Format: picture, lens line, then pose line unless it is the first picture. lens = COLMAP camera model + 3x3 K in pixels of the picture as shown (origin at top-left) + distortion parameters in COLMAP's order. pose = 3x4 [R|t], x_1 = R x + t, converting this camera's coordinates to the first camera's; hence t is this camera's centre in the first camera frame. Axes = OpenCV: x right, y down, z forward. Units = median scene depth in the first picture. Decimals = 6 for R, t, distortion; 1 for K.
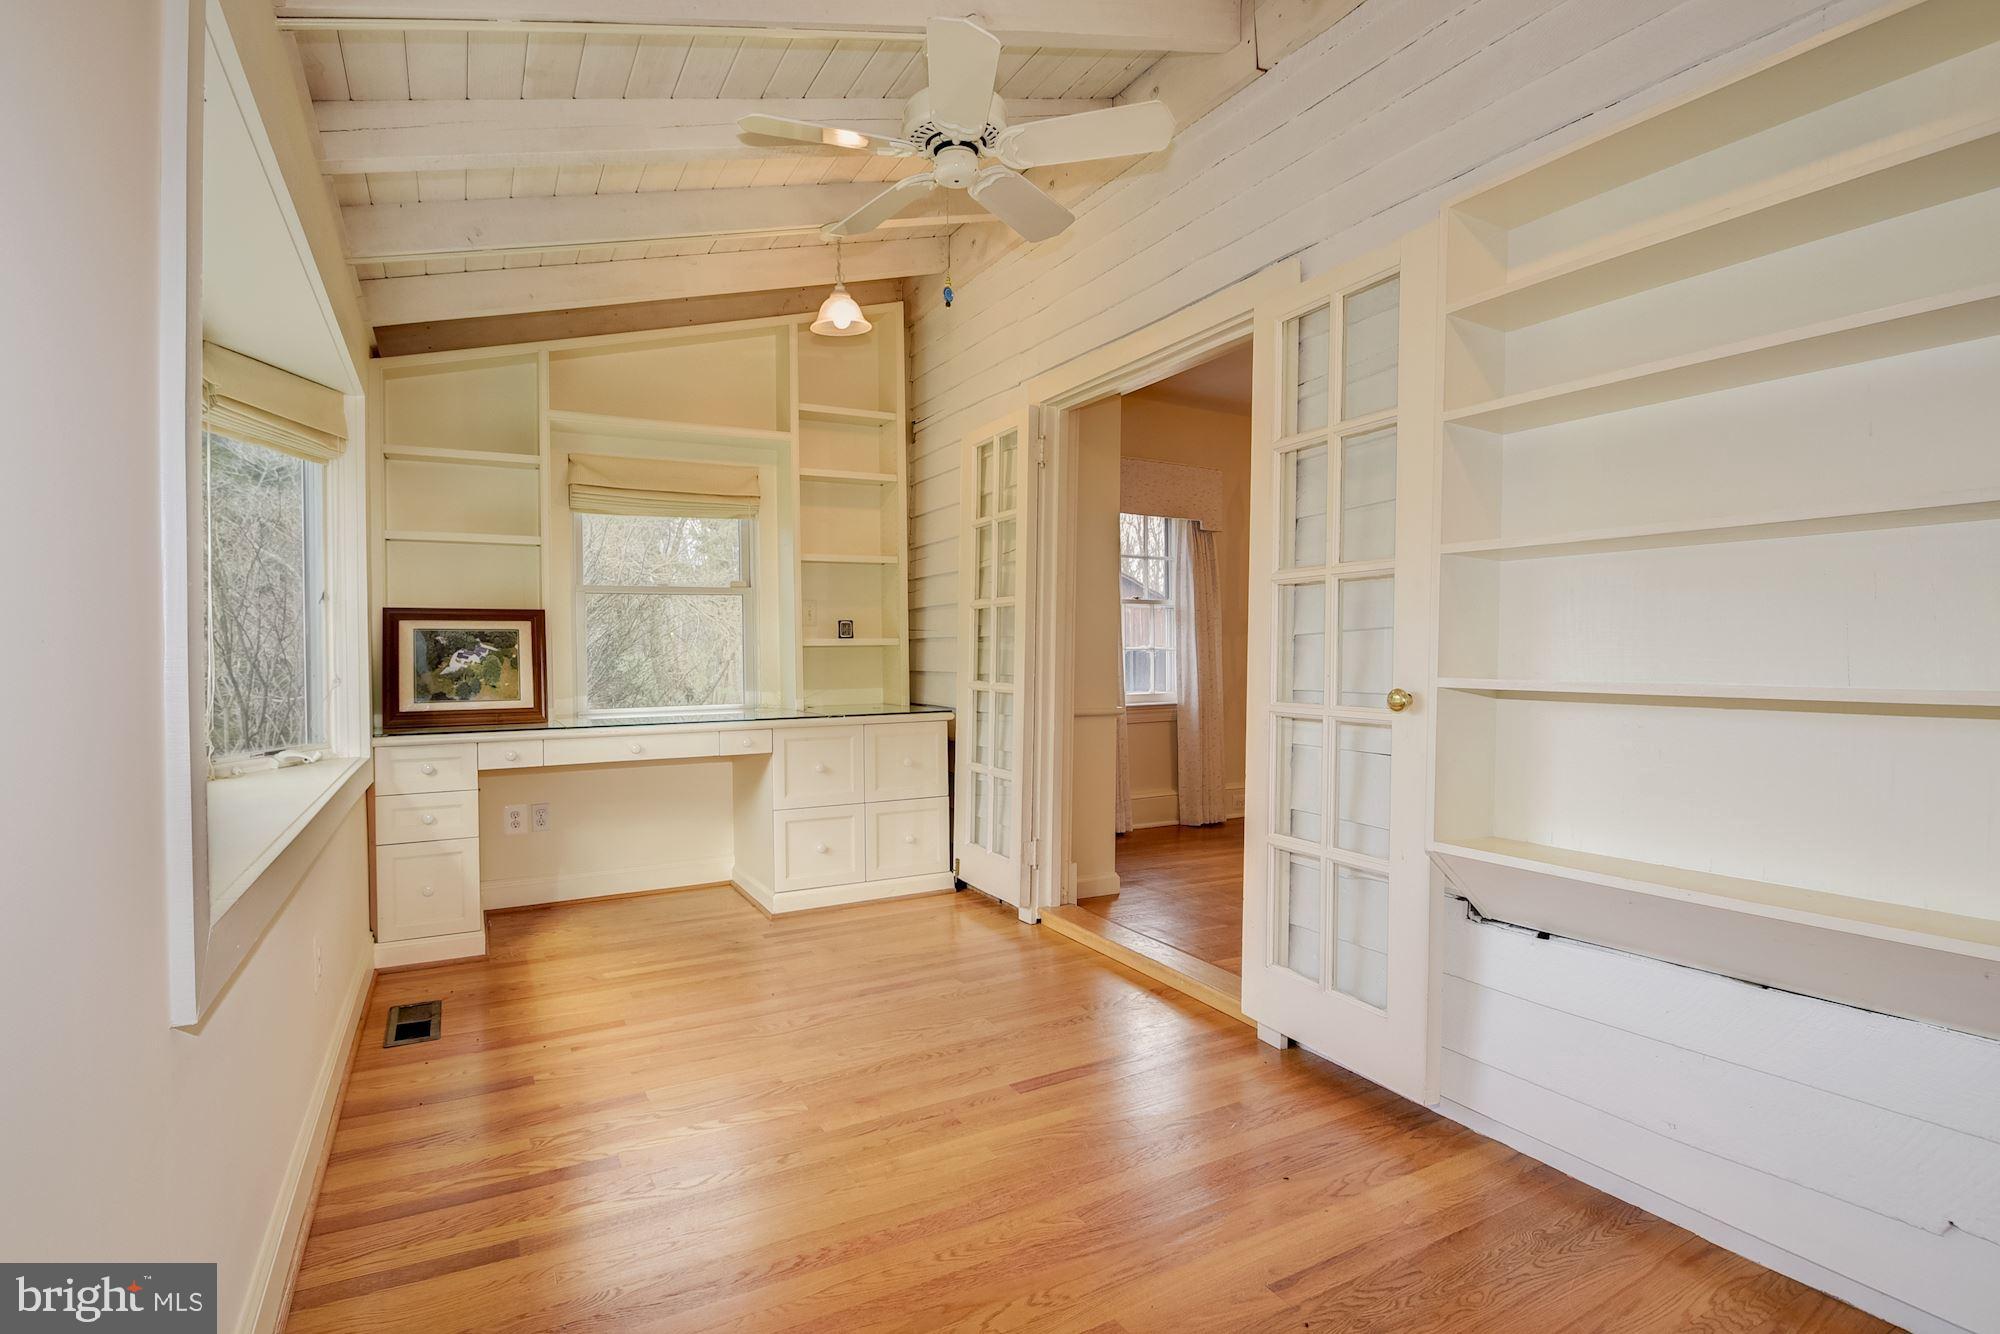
lens RADIAL K [[988.4, 0, 996.4], [0, 988.4, 642.7], [0, 0, 1]] dist [-0.001033, -0.000202]
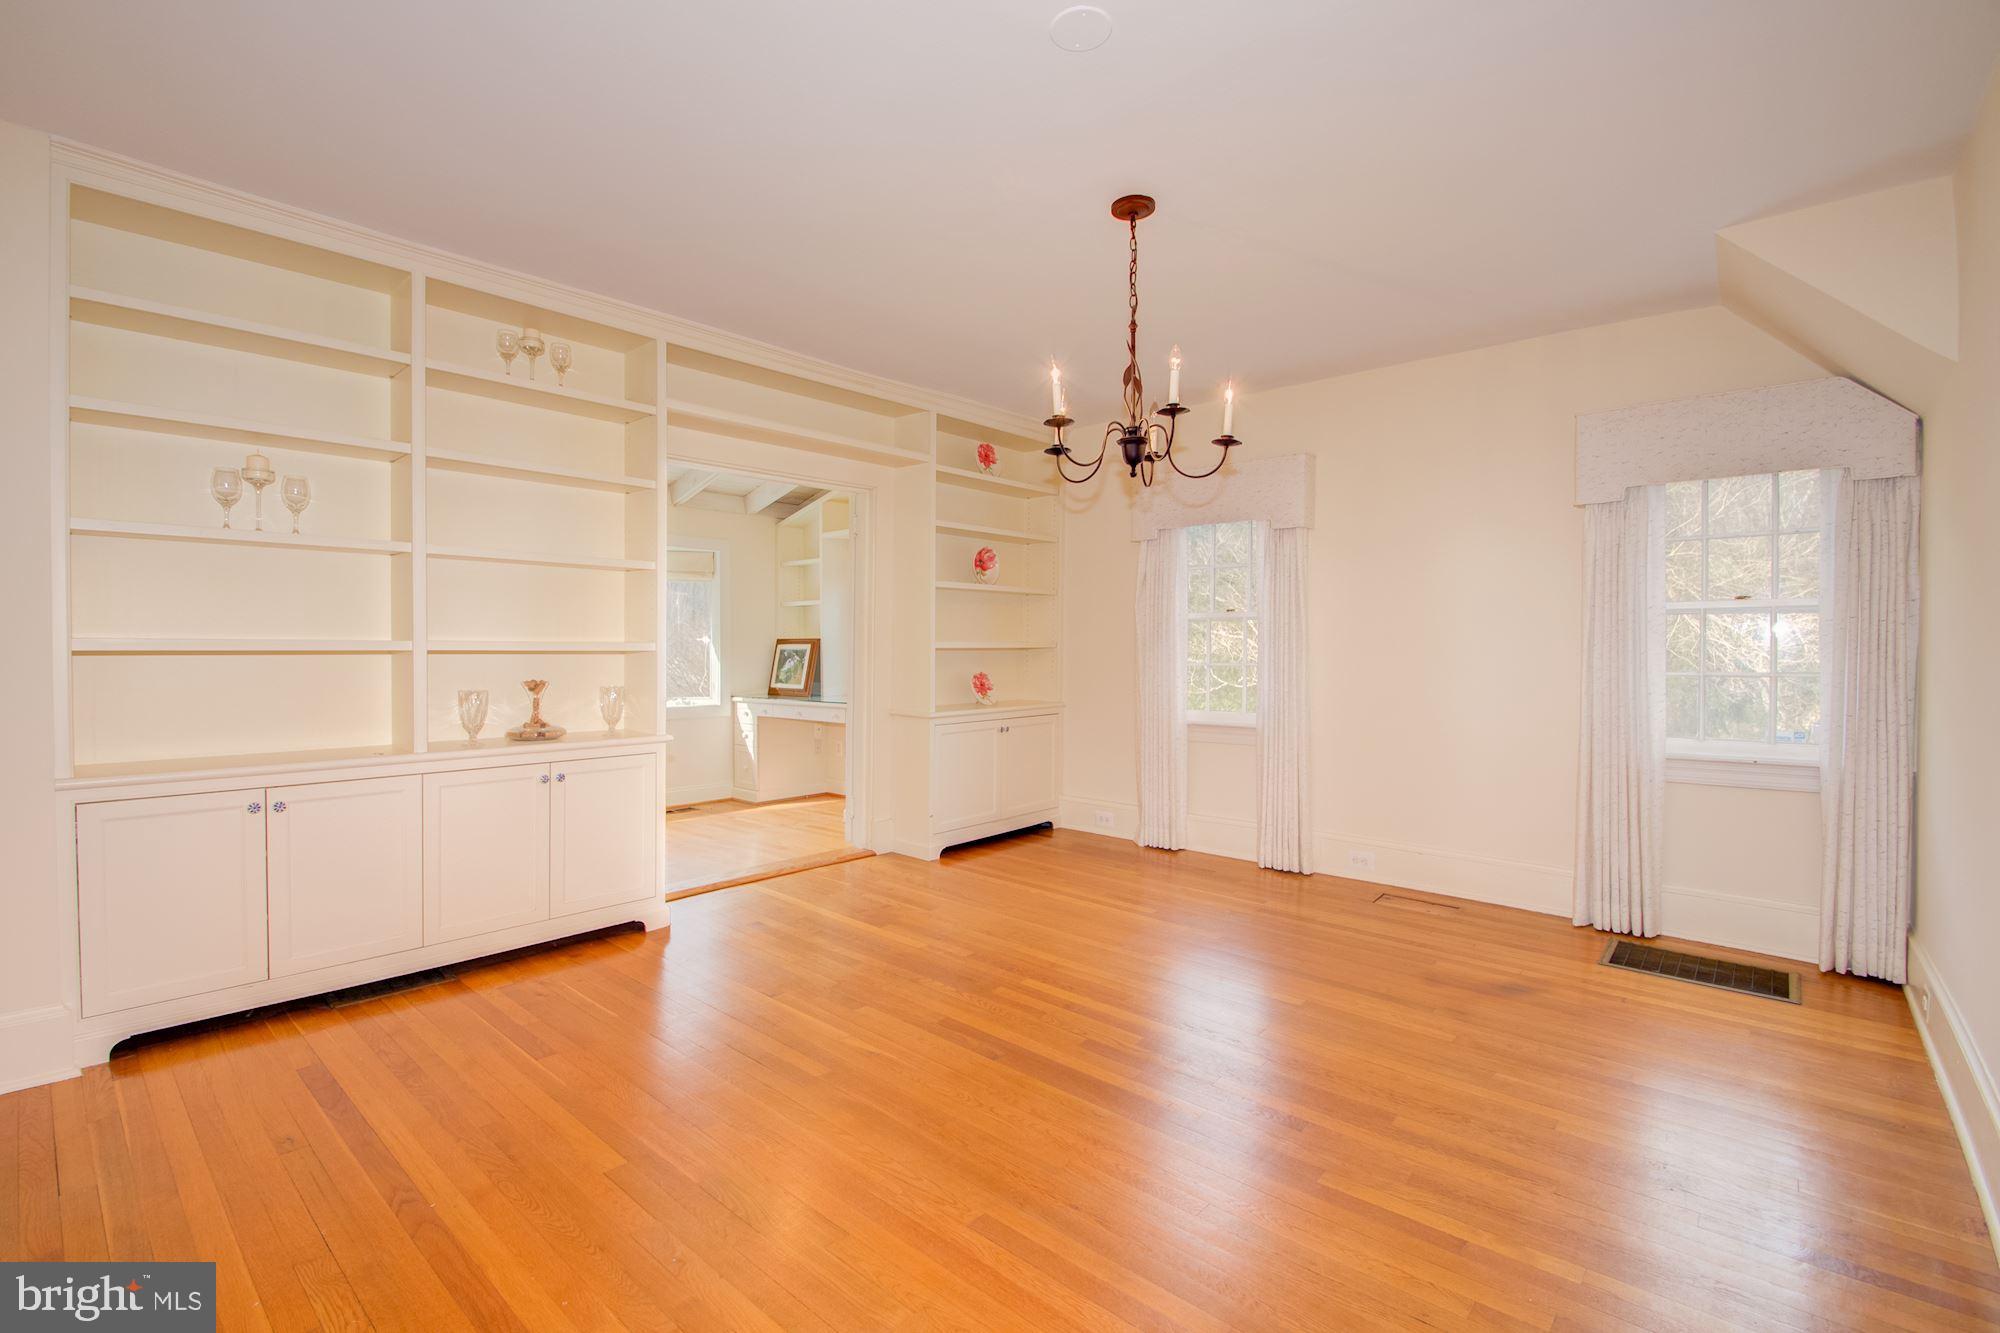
lens RADIAL K [[912.1, 0, 996.9], [0, 912.1, 658.5], [0, 0, 1]] dist [0.011294, -0.000001]
pose [[0.322656, 0.004769, -0.946504, 1.421411], [-0.009290, 0.999955, 0.001872, -0.001741], [0.946471, 0.008189, 0.322686, 0.801180]]
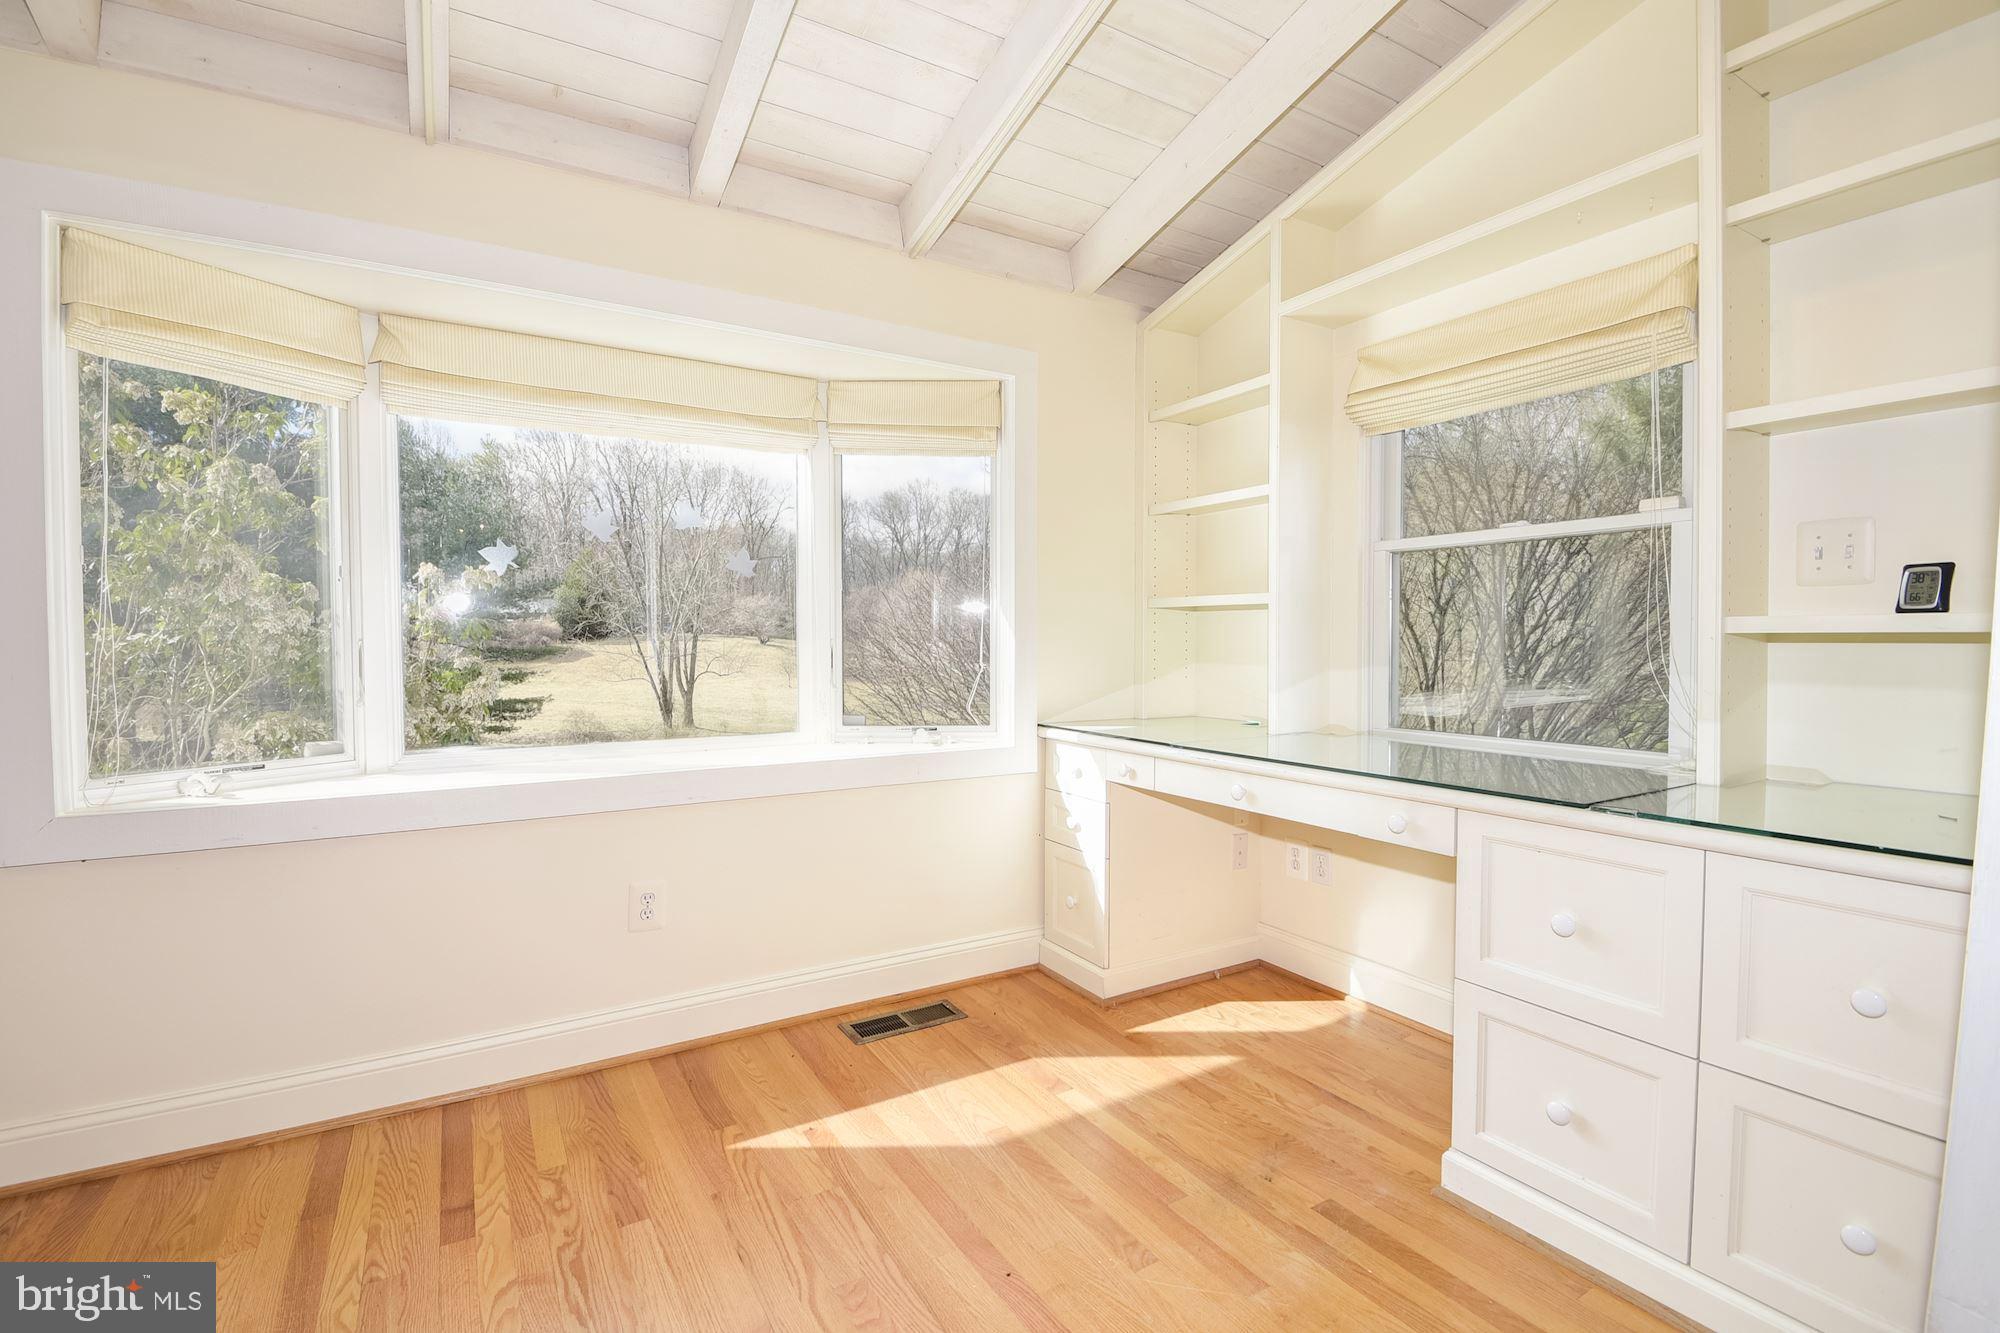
lens RADIAL K [[875.4, 0, 953.7], [0, 875.4, 661.5], [0, 0, 1]] dist [0.008501, -0.015888]
pose [[0.029268, 0.029003, -0.999151, 0.198383], [-0.004341, 0.999573, 0.028888, 0.007101], [0.999562, 0.003492, 0.029382, 0.792901]]
